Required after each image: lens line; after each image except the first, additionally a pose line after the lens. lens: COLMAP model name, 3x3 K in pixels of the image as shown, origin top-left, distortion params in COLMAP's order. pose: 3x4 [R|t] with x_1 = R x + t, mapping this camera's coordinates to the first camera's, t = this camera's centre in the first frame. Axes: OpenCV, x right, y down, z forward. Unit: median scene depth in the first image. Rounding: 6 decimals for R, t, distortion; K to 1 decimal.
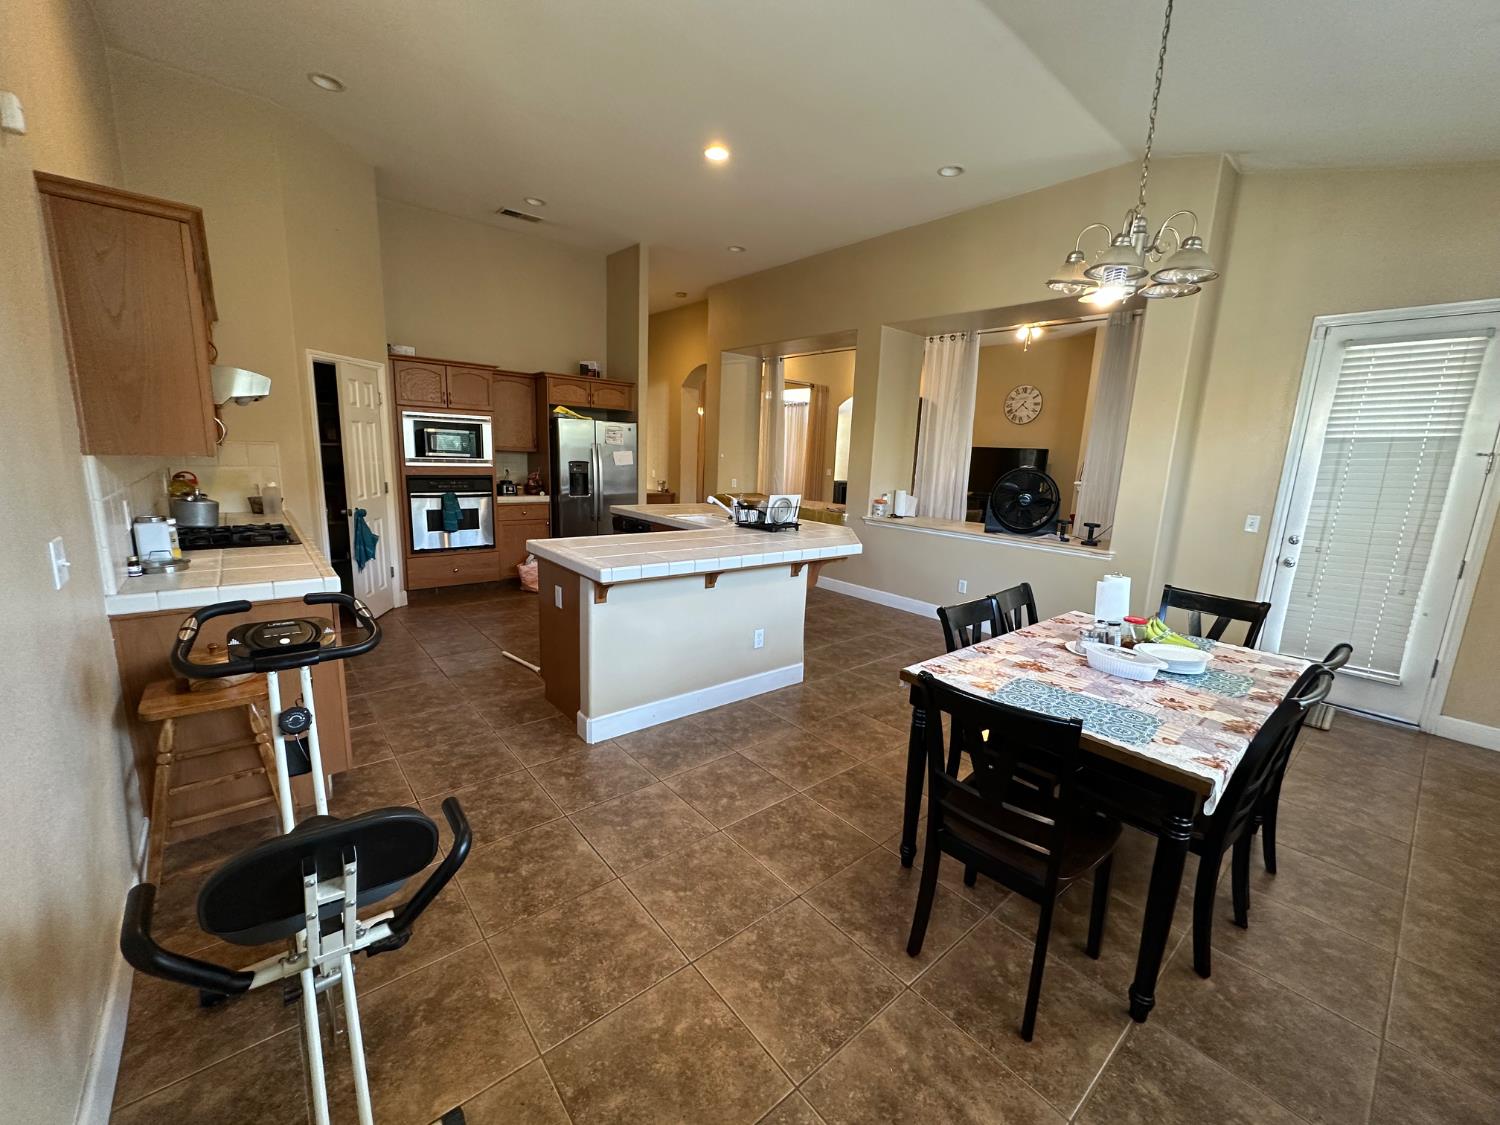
lens RADIAL K [[597.5, 0, 750.0], [0, 597.5, 562.5], [0, 0, 1]] dist [-0.001039, 0.000043]
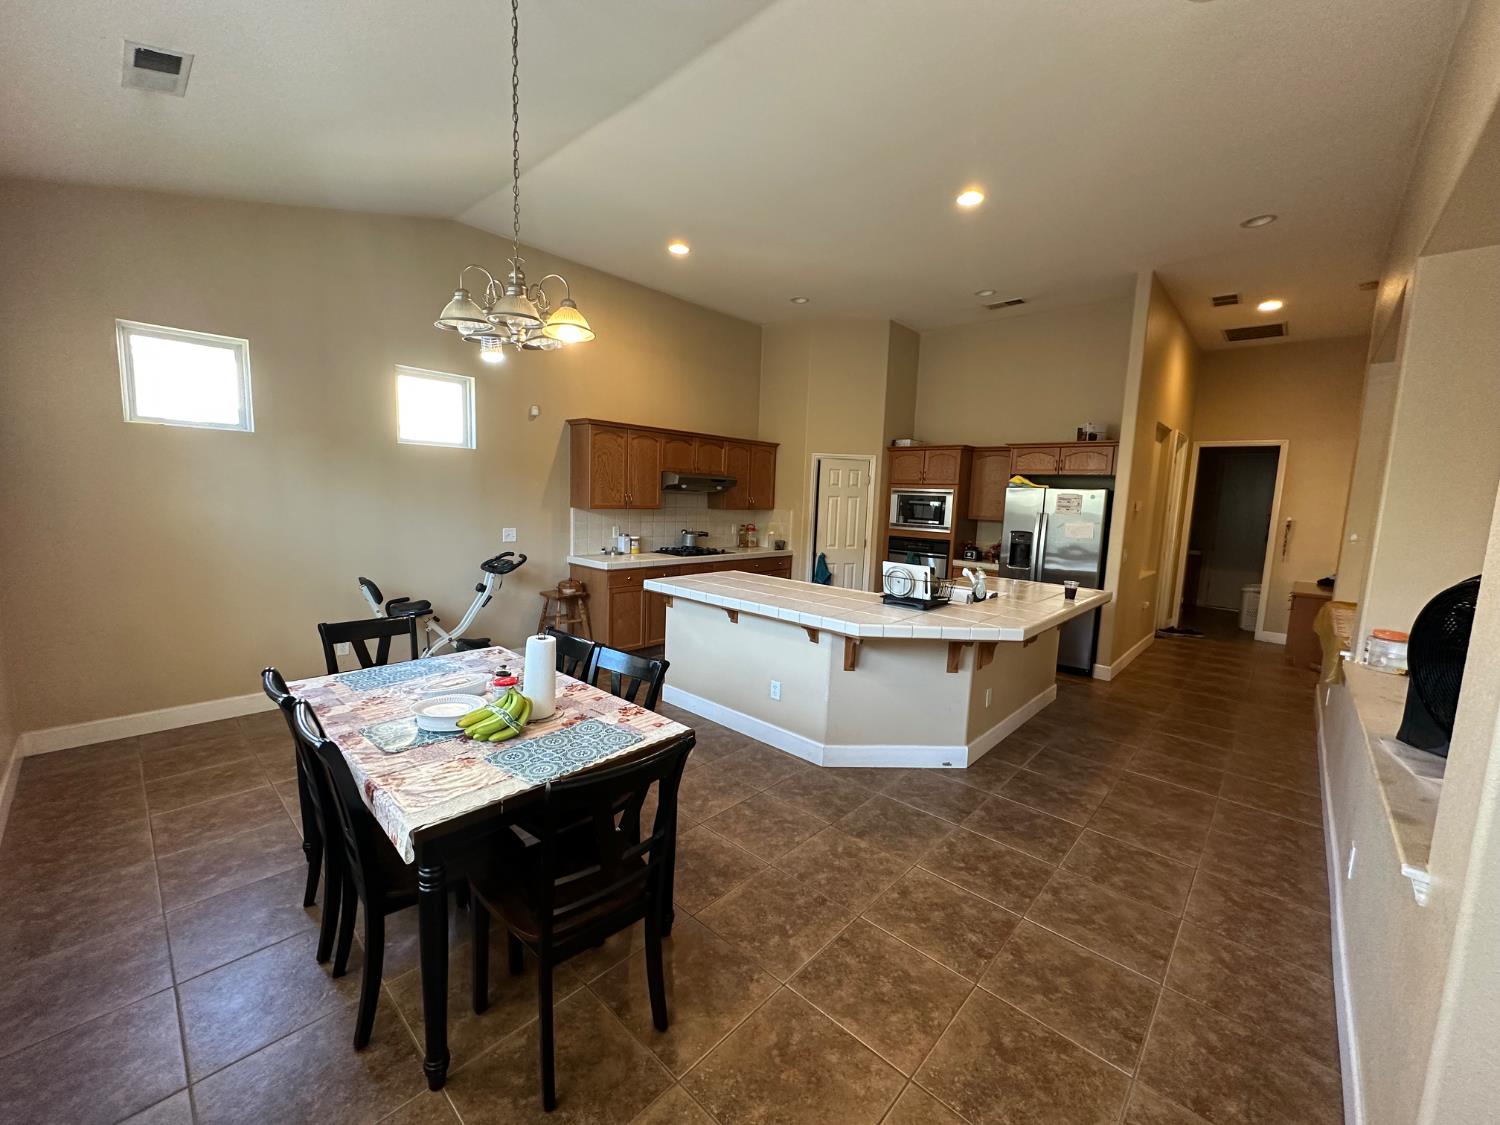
lens RADIAL K [[597.5, 0, 750.0], [0, 597.5, 562.5], [0, 0, 1]] dist [-0.001039, 0.000043]
pose [[0.129974, 0.077559, -0.988479, 0.908545], [-0.213884, 0.975658, 0.048430, -0.114288], [0.968174, 0.205126, 0.143399, 0.694075]]
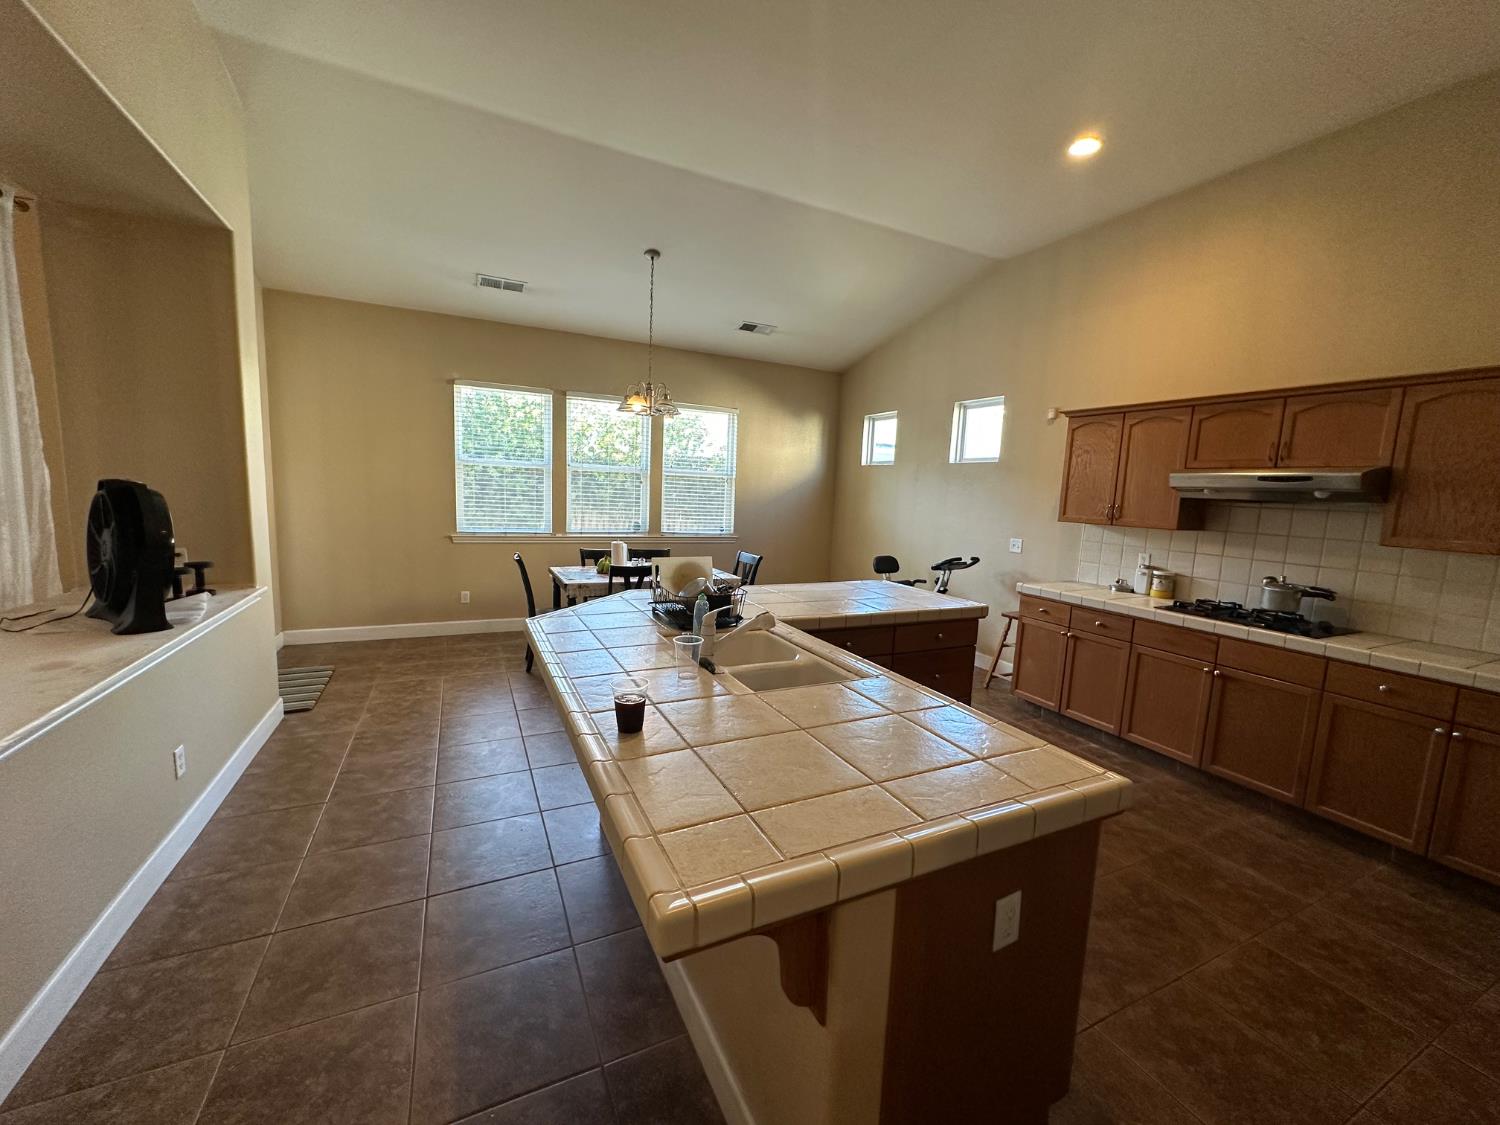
lens RADIAL K [[597.5, 0, 750.0], [0, 597.5, 562.5], [0, 0, 1]] dist [-0.001039, 0.000043]
pose [[-0.965360, -0.114031, 0.234686, -0.181865], [-0.035712, 0.948726, 0.314077, -0.338402], [-0.258467, 0.294816, -0.919934, 1.677268]]
